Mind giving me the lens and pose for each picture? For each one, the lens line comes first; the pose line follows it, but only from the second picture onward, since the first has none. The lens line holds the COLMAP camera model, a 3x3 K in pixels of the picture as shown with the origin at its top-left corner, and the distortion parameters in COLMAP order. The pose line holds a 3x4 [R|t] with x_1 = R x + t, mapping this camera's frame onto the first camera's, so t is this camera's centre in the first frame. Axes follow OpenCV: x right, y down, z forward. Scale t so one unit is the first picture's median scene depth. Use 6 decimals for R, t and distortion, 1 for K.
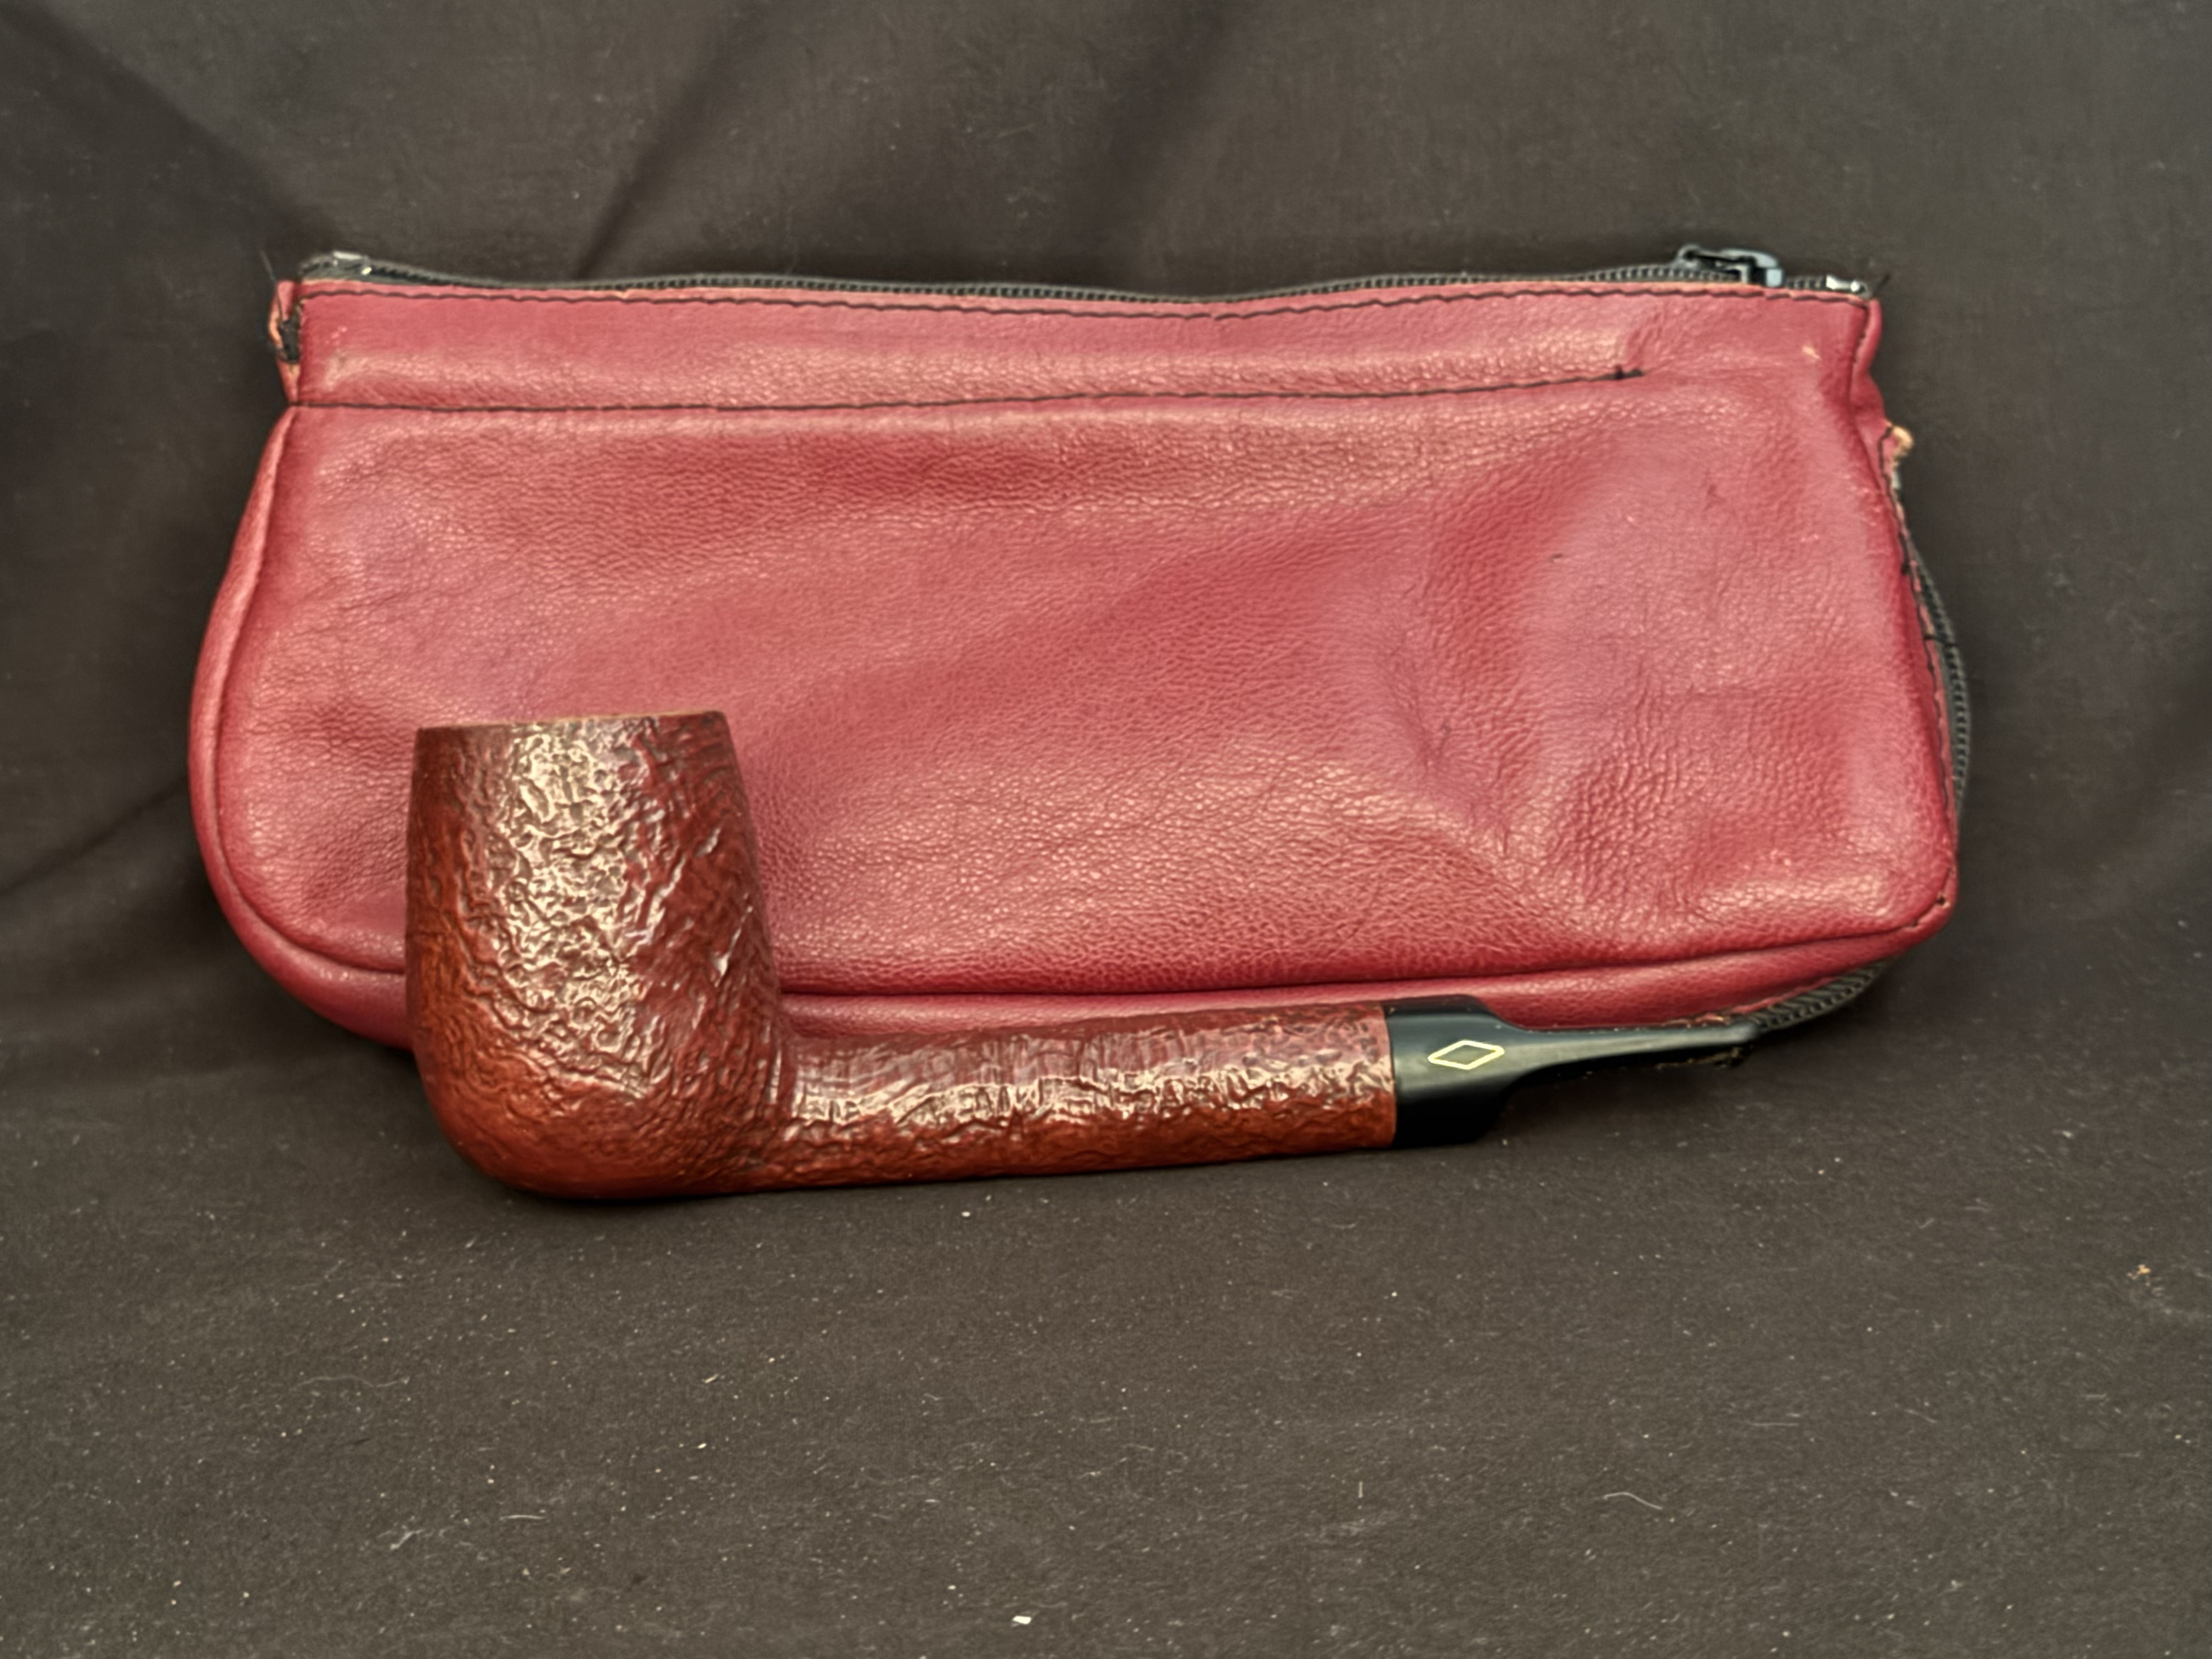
lens RADIAL K [[4641.5, 0, 1106.0], [0, 4641.5, 829.5], [0, 0, 1]] dist [0.020845, 3.424462]
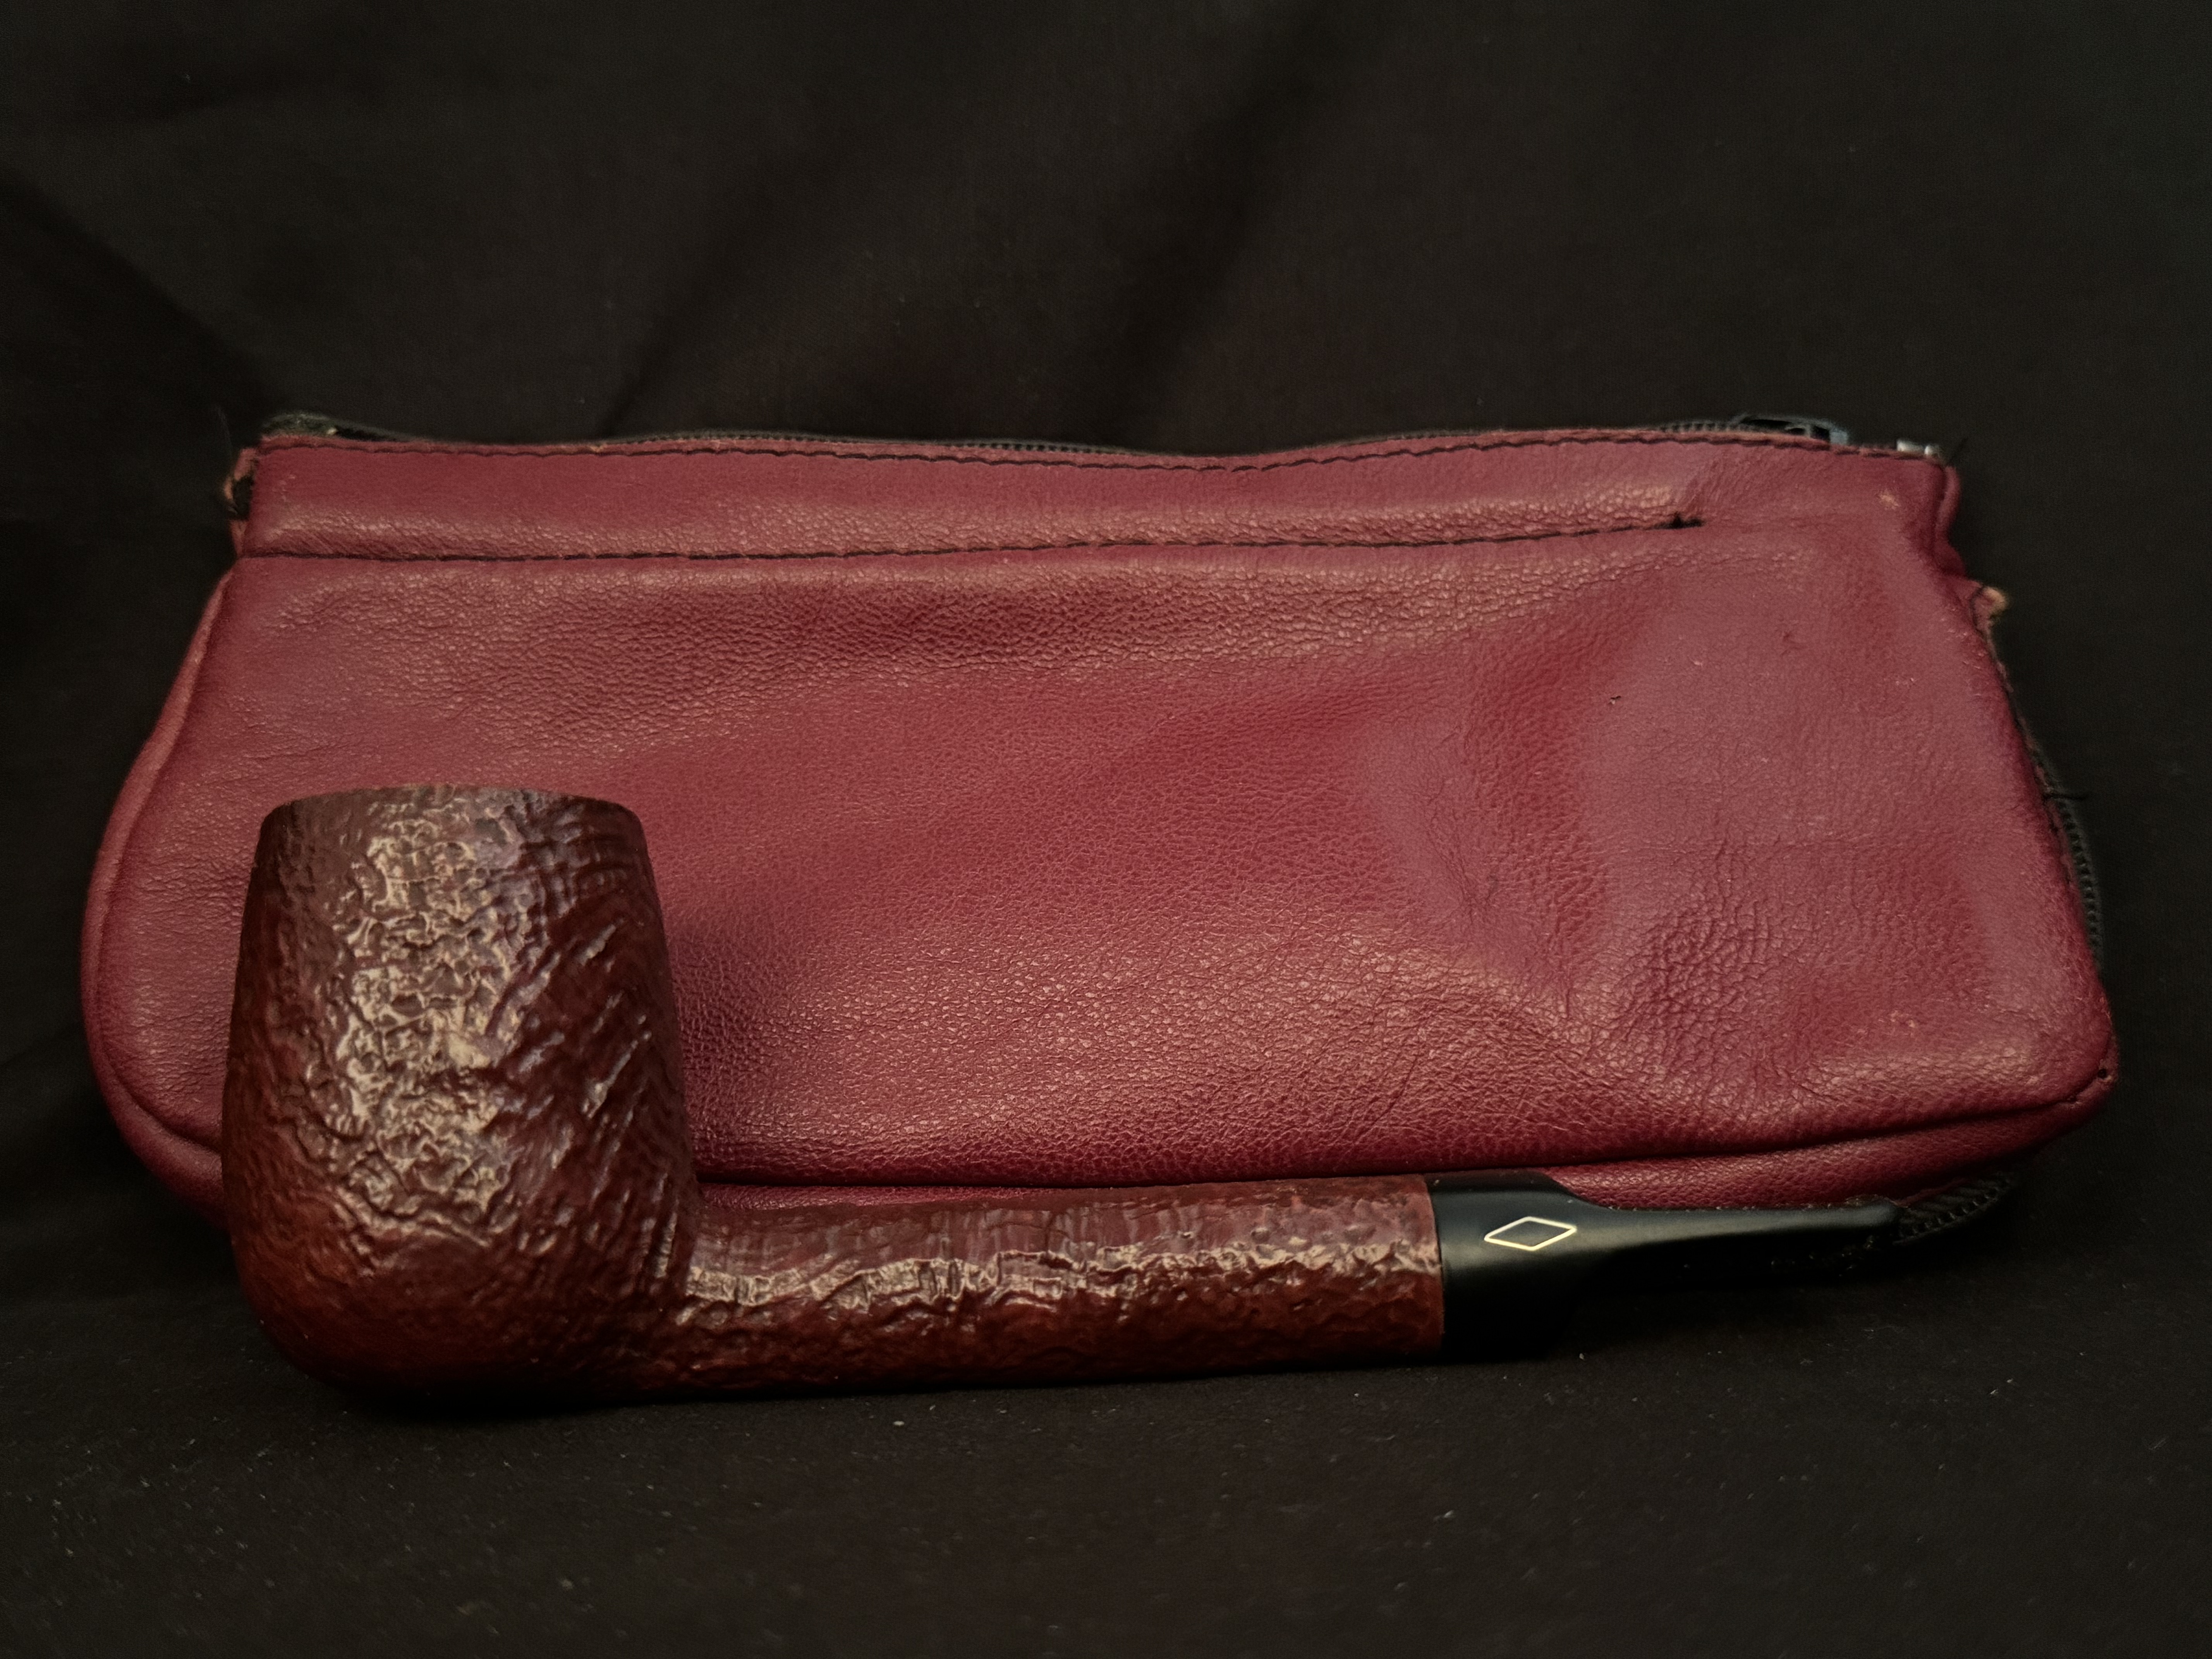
lens RADIAL K [[2732.6, 0, 1106.0], [0, 2732.6, 829.5], [0, 0, 1]] dist [0.159244, -0.393998]
pose [[0.998634, -0.000246, -0.052257, 0.028196], [-0.011252, 0.975523, -0.219611, 0.083318], [0.051032, 0.219899, 0.974187, 0.503067]]
